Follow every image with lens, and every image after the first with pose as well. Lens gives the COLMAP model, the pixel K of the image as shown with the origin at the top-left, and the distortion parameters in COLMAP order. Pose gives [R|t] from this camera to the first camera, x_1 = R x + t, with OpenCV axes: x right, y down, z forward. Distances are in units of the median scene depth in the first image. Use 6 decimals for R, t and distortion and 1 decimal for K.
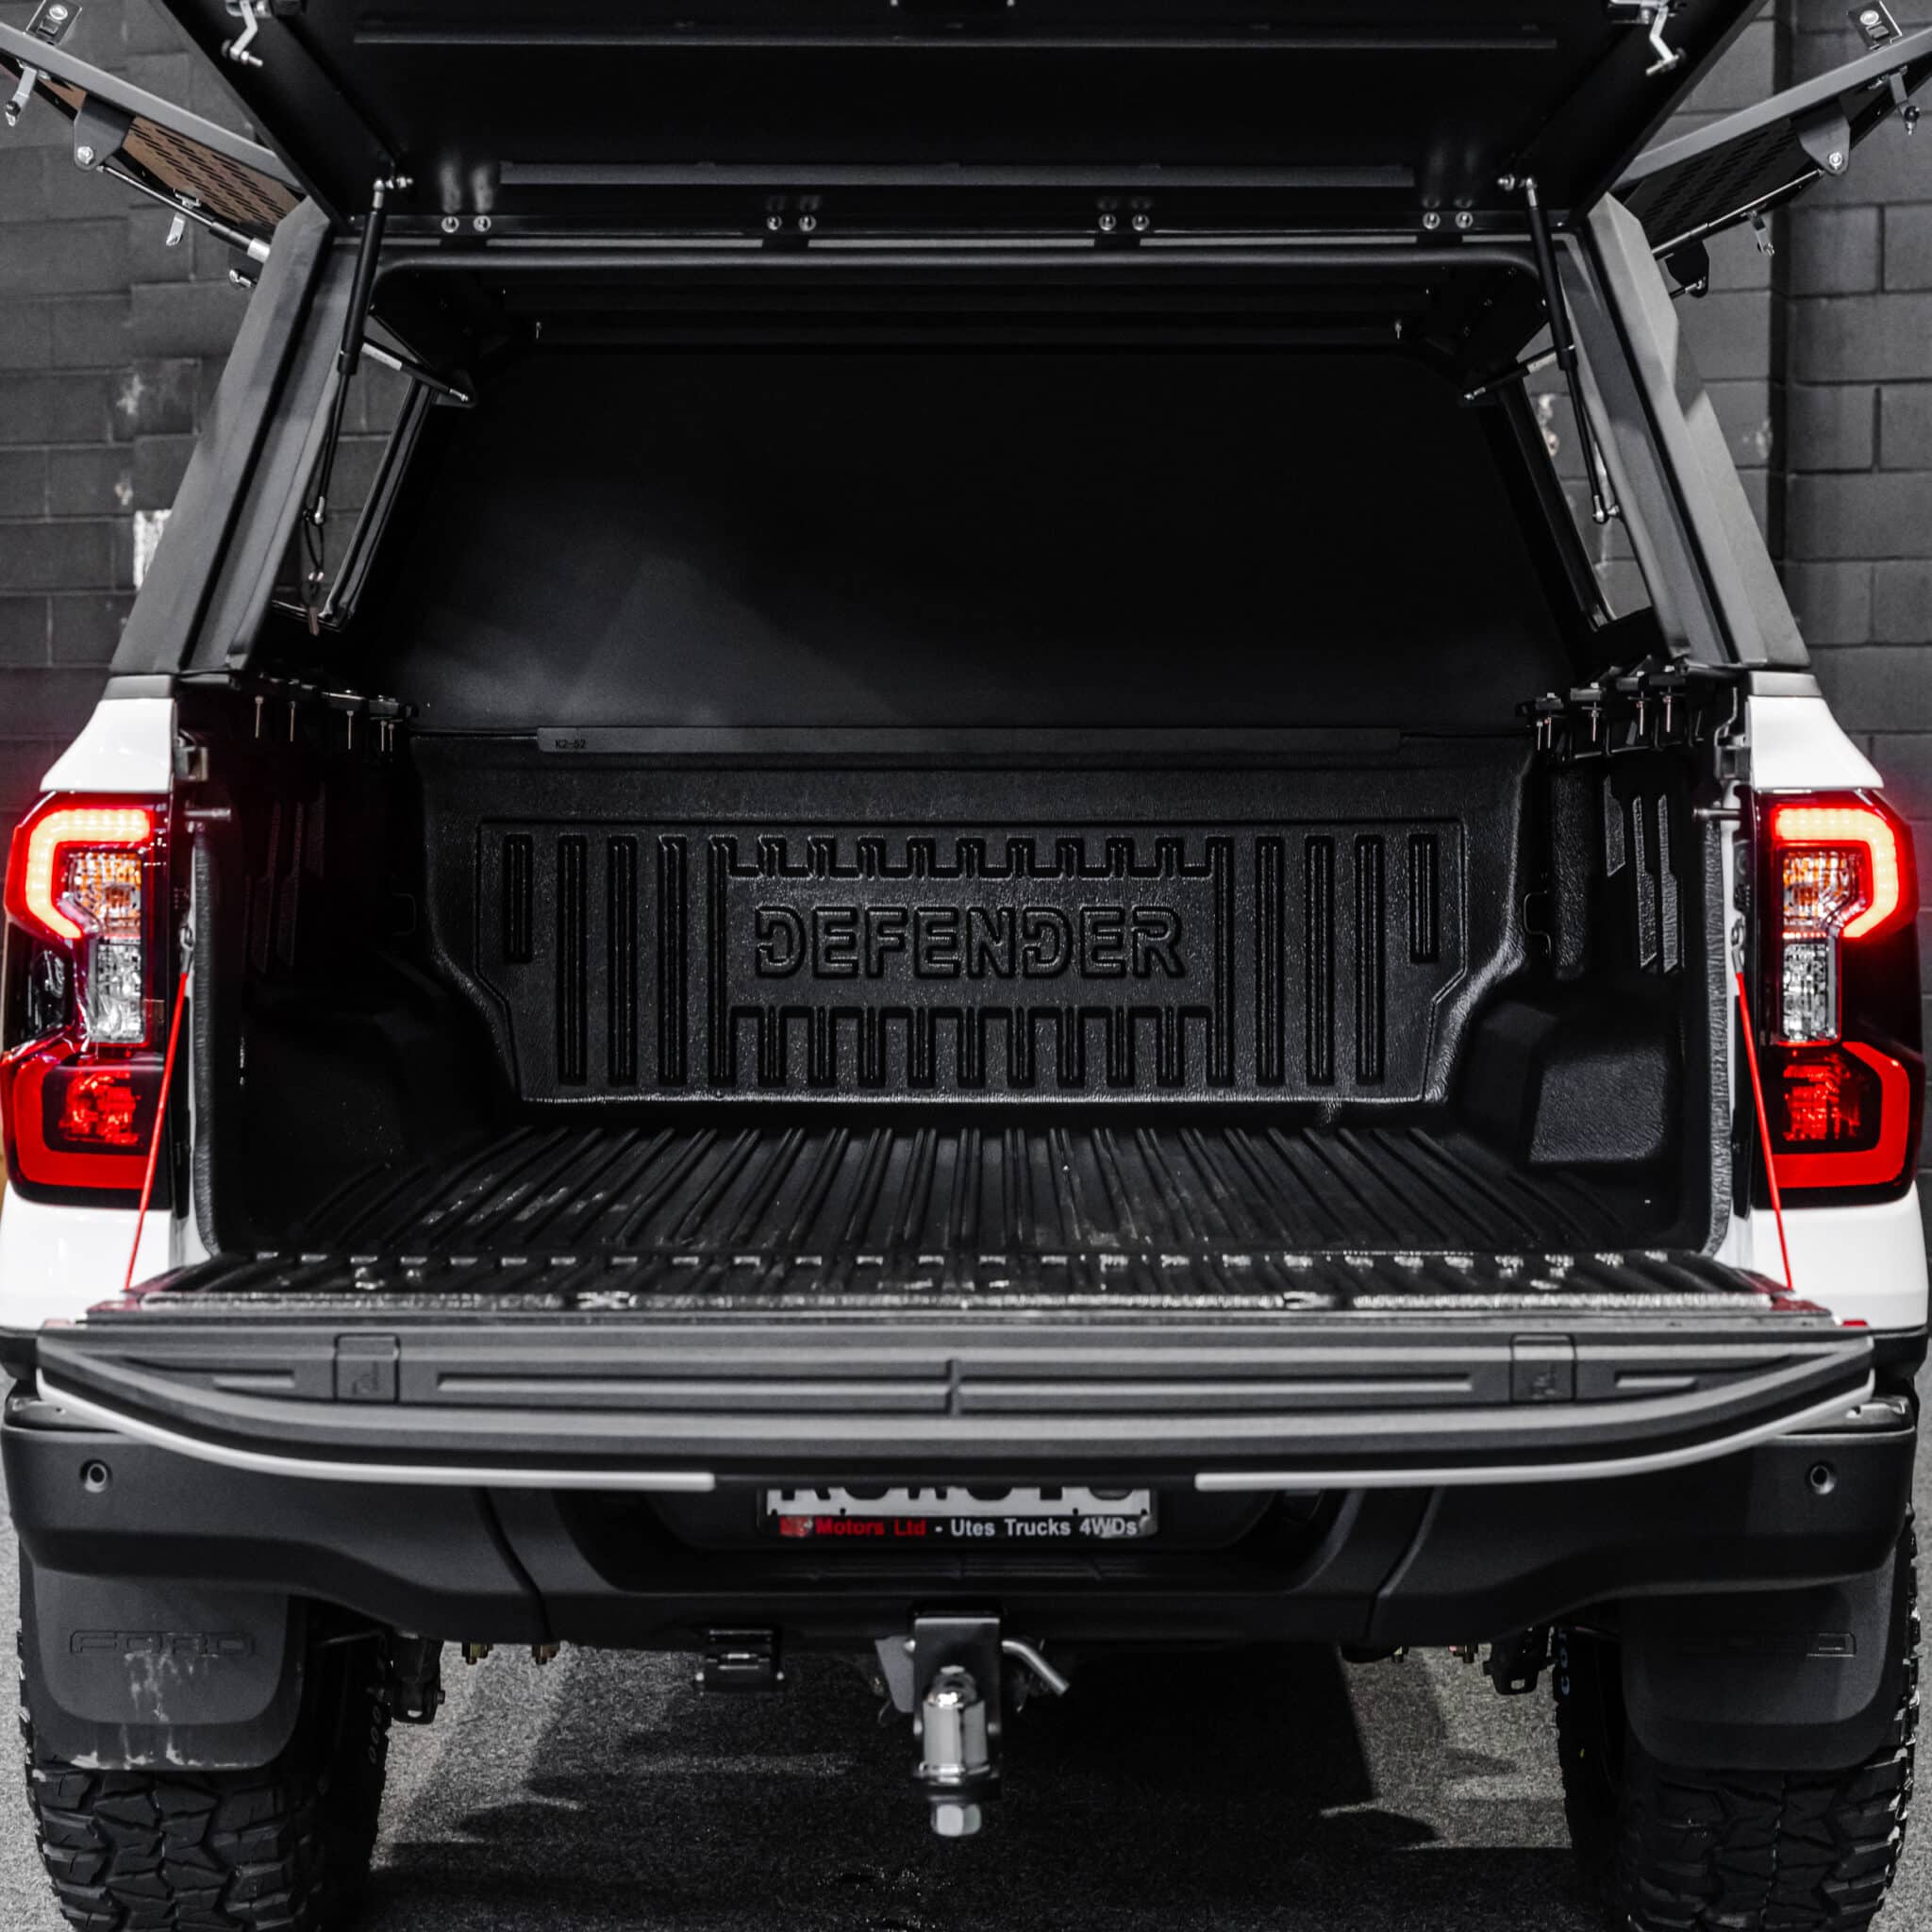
lens RADIAL K [[4254.9, 0, 971.2], [0, 4254.9, 1009.9], [0, 0, 1]] dist [0.031406, 0.000000]
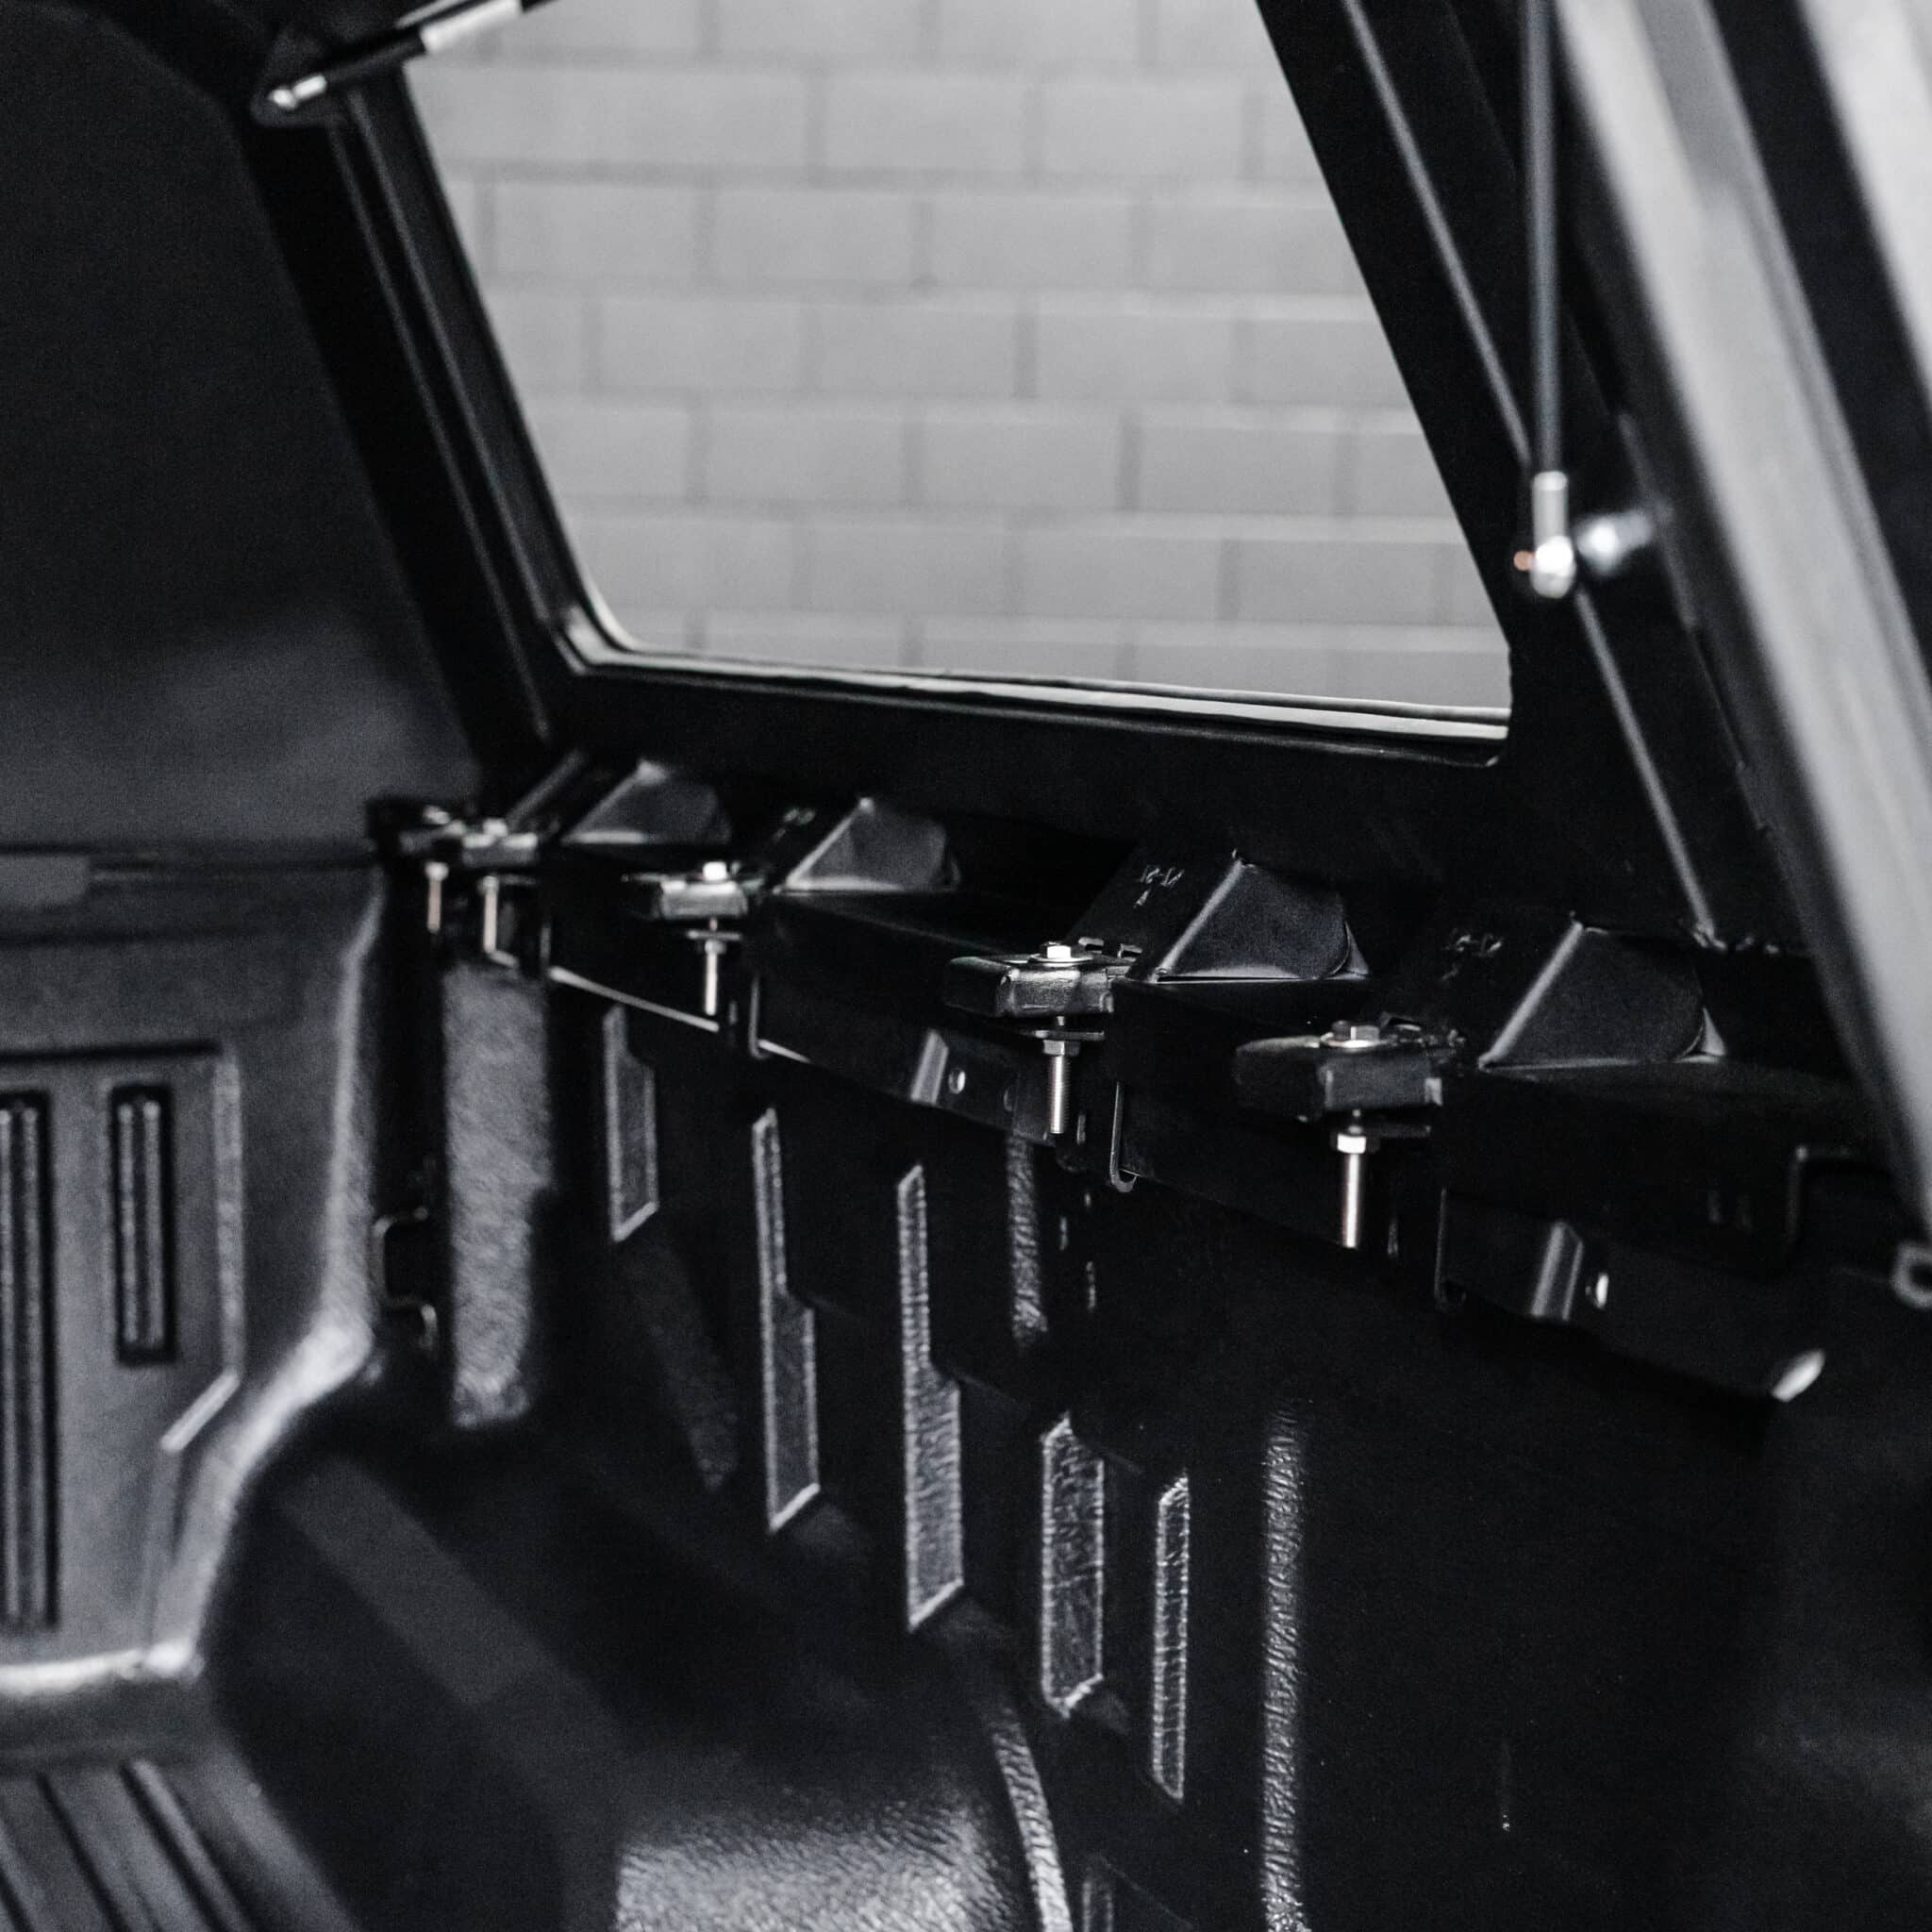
lens RADIAL K [[3604.6, 0, 962.0], [0, 3604.6, 963.7], [0, 0, 1]] dist [0.037498, 0.000000]
pose [[0.914234, -0.028216, 0.404202, 0.035340], [0.001402, 0.997787, 0.066480, -0.089645], [-0.405184, -0.060212, 0.912250, 0.696346]]
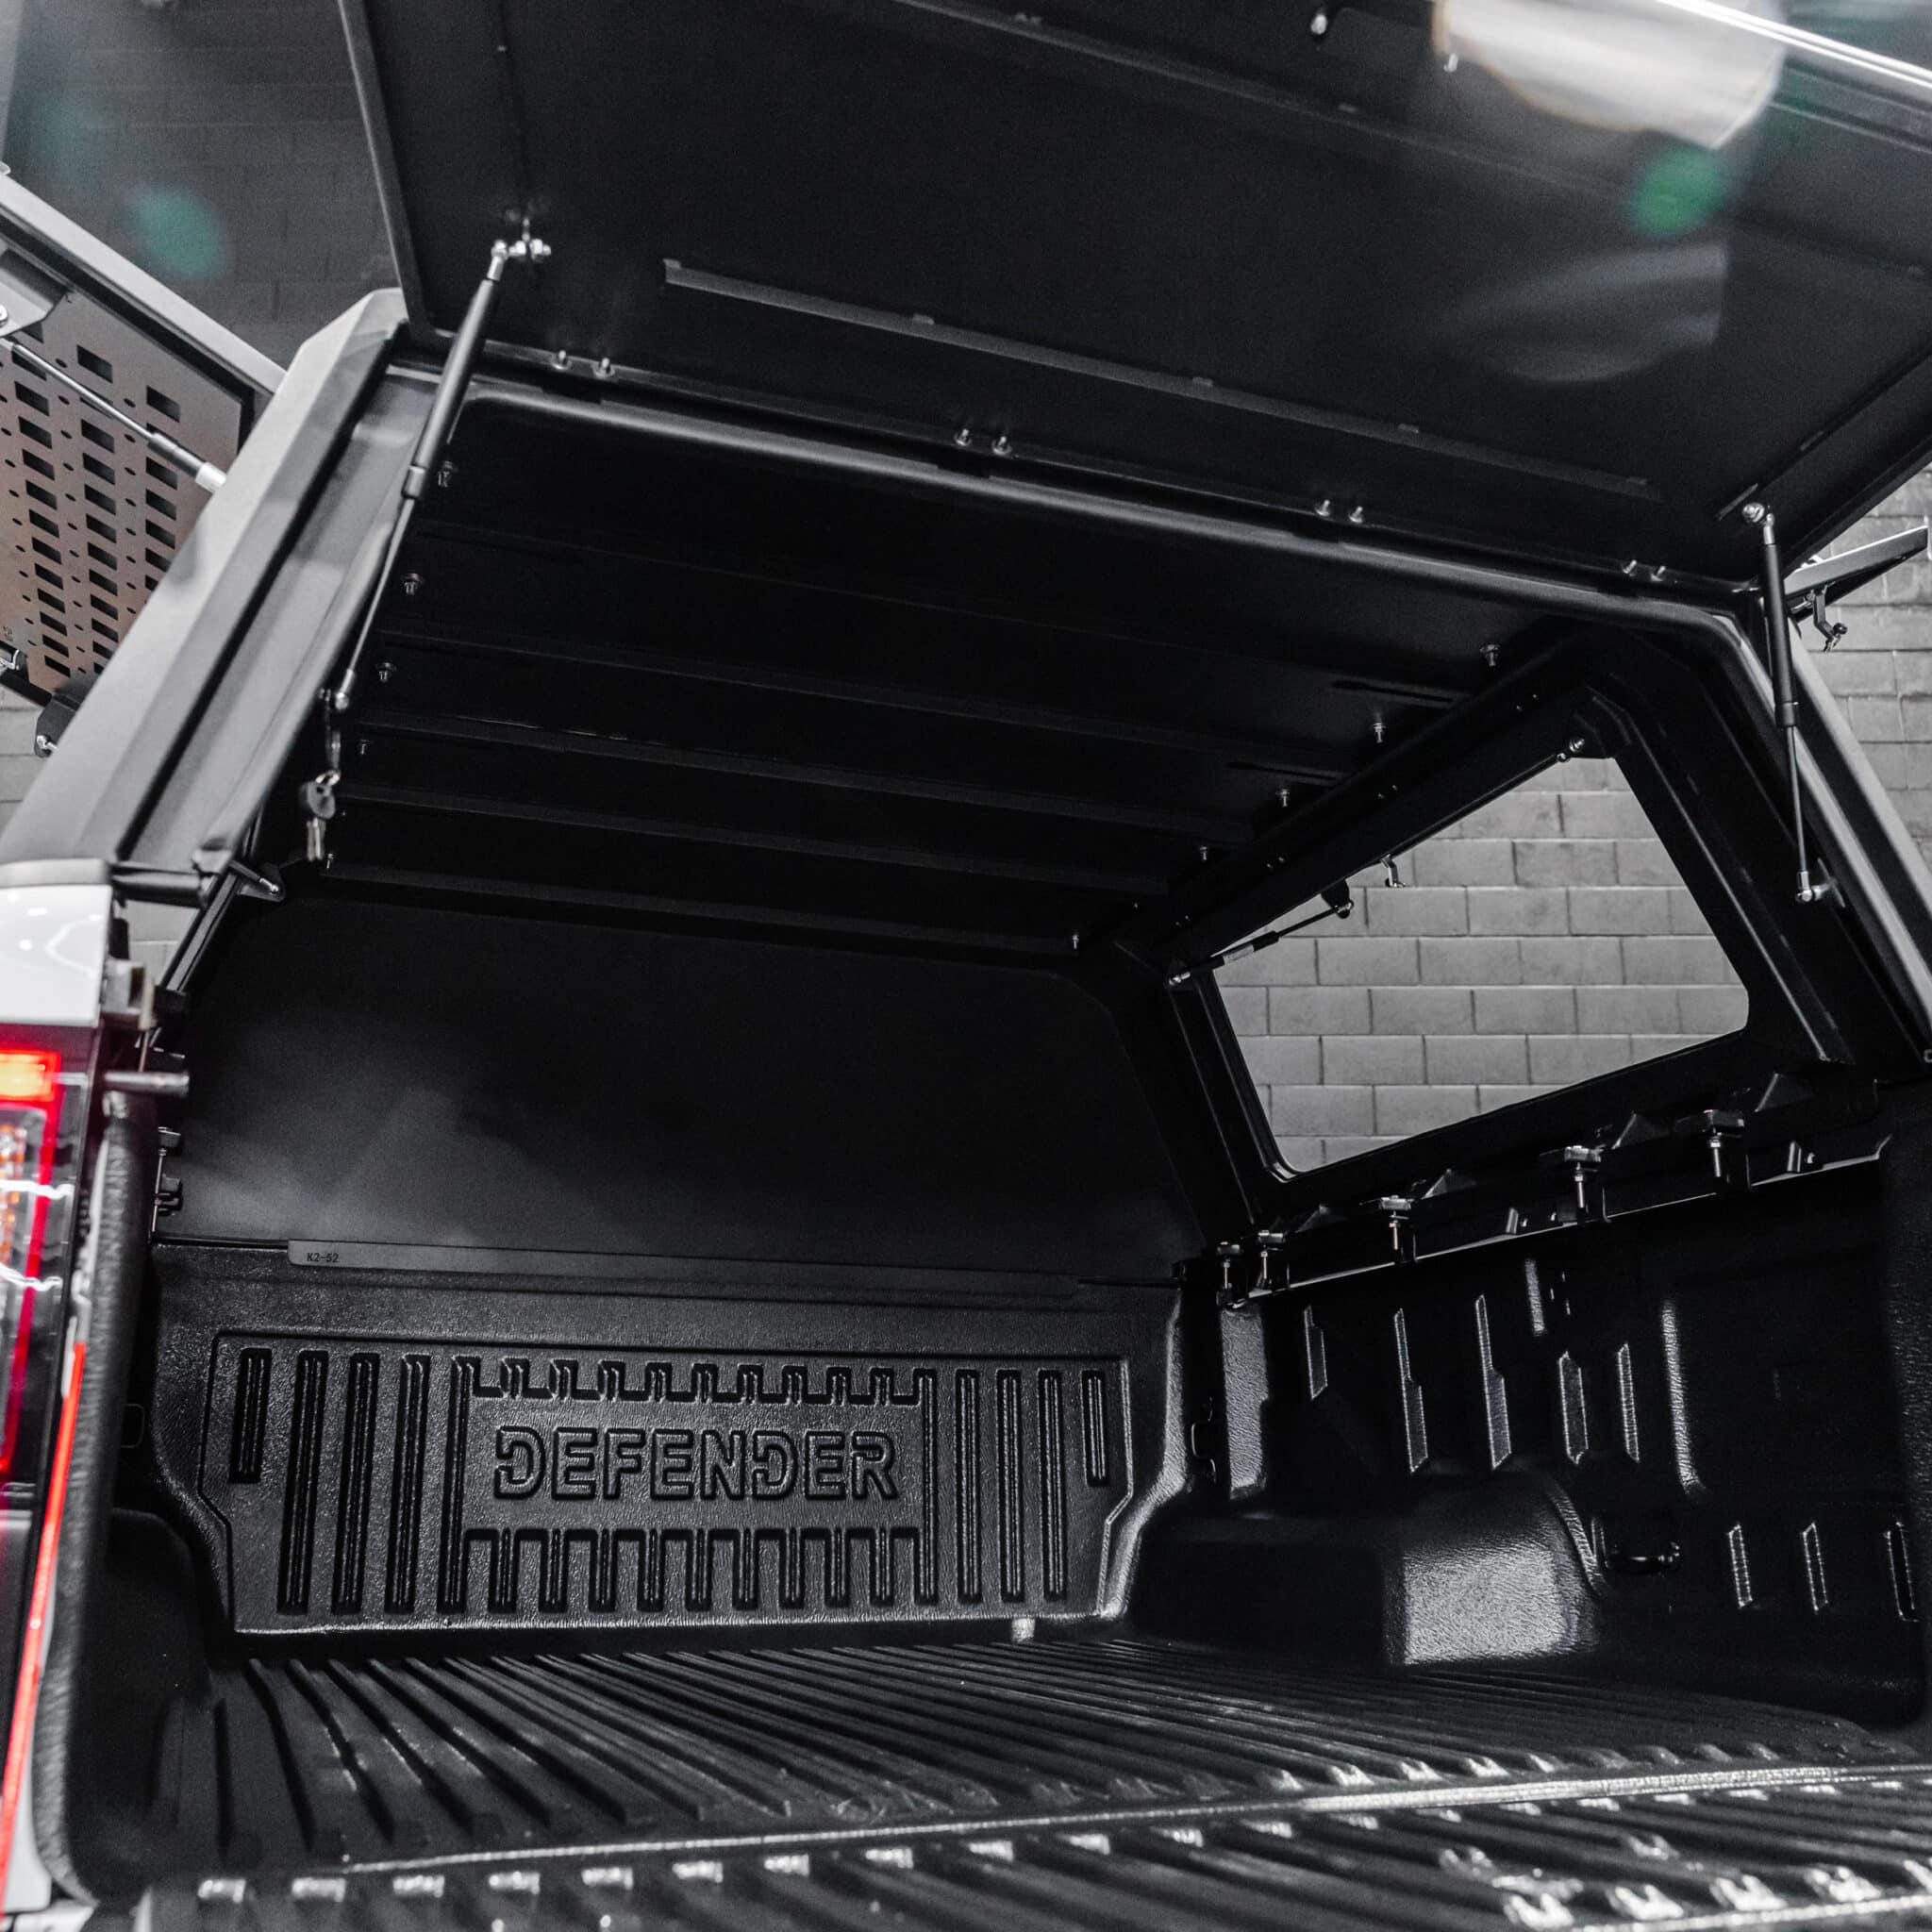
lens RADIAL K [[1991.4, 0, 960.2], [0, 1991.4, 973.0], [0, 0, 1]] dist [-0.007314, 0.000000]
pose [[0.932651, 0.093707, 0.348399, -0.139609], [0.018225, 0.952210, -0.304899, 0.022045], [-0.360320, 0.290714, 0.886372, 0.575132]]
